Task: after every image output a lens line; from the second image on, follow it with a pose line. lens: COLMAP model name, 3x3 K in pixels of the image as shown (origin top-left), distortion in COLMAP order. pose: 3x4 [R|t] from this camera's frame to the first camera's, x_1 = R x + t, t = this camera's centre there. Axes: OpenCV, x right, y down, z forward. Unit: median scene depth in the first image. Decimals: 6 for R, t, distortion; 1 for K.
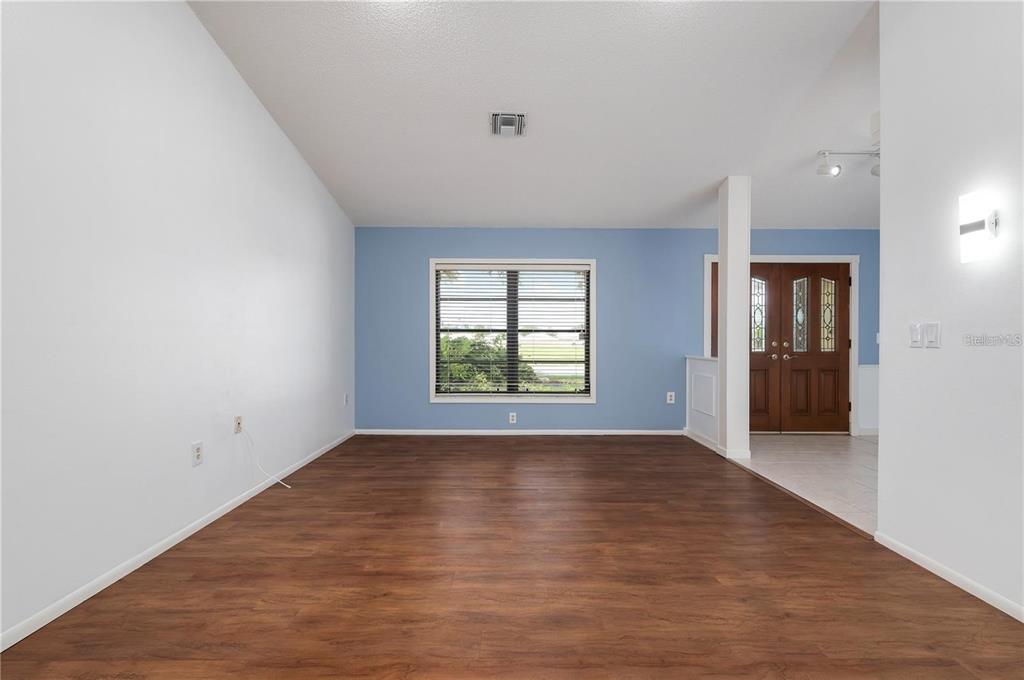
lens RADIAL K [[477.2, 0, 512.5], [0, 477.2, 339.6], [0, 0, 1]] dist [-0.002708, -0.000911]
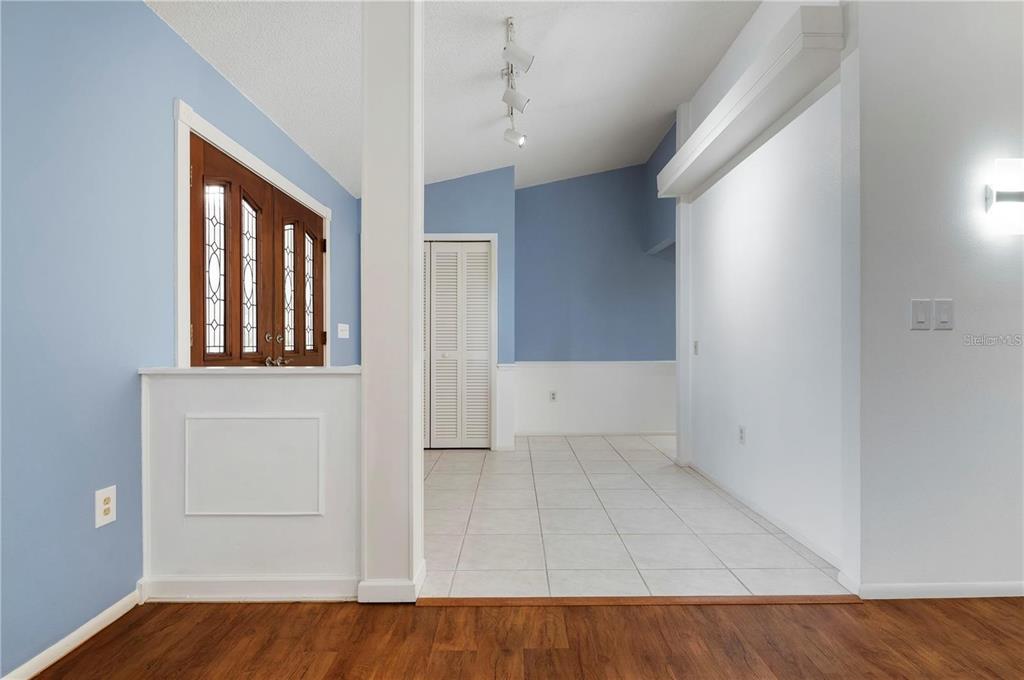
lens RADIAL K [[477.2, 0, 513.1], [0, 477.2, 342.3], [0, 0, 1]] dist [-0.002708, -0.000911]
pose [[-0.002205, -0.002588, 0.999994, 0.020390], [0.002877, 0.999992, 0.002595, 0.014734], [-0.999993, 0.002883, -0.002198, 0.734657]]
